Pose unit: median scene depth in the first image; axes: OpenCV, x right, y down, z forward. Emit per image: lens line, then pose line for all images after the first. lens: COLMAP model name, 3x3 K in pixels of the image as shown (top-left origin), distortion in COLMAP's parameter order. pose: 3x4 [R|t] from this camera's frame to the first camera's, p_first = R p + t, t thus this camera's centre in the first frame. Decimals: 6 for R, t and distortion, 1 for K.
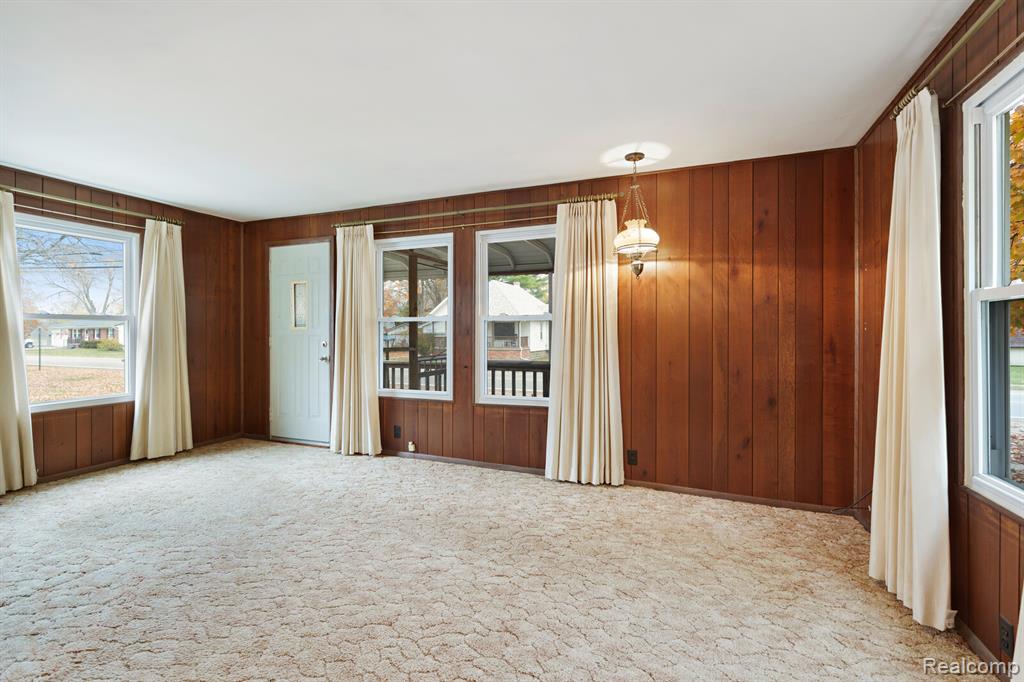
lens RADIAL K [[466.5, 0, 497.3], [0, 466.5, 329.2], [0, 0, 1]] dist [0.003427, 0.001464]
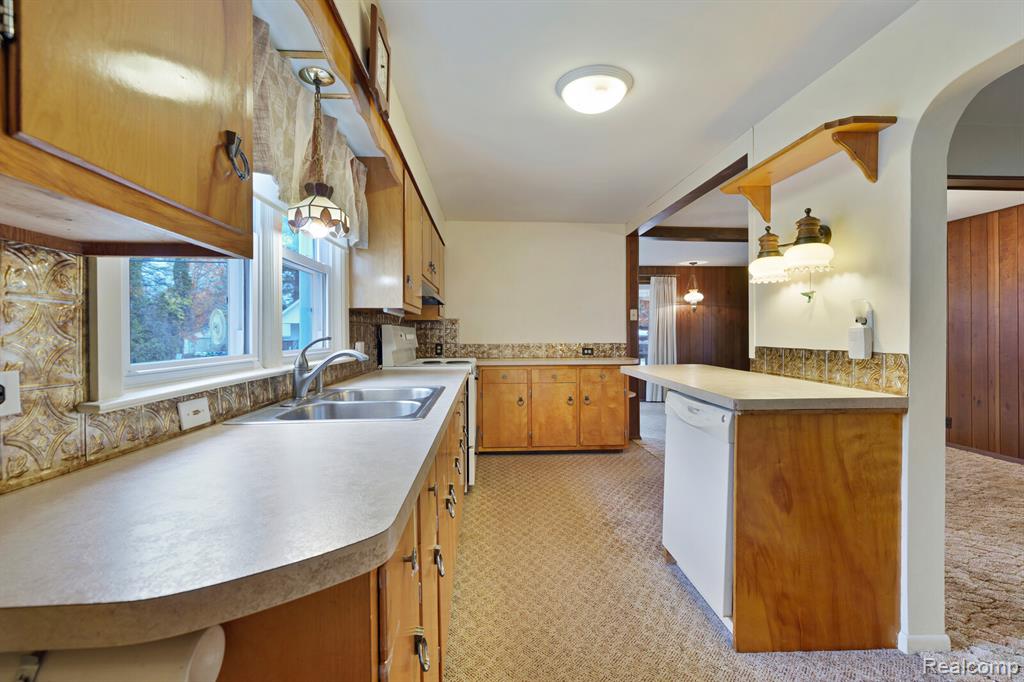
lens RADIAL K [[466.5, 0, 503.1], [0, 466.5, 330.6], [0, 0, 1]] dist [0.003427, 0.001464]
pose [[0.903408, 0.000828, 0.428781, -1.457209], [-0.004277, 0.999966, 0.007080, -0.026314], [-0.428760, -0.008230, 0.903381, -0.686923]]
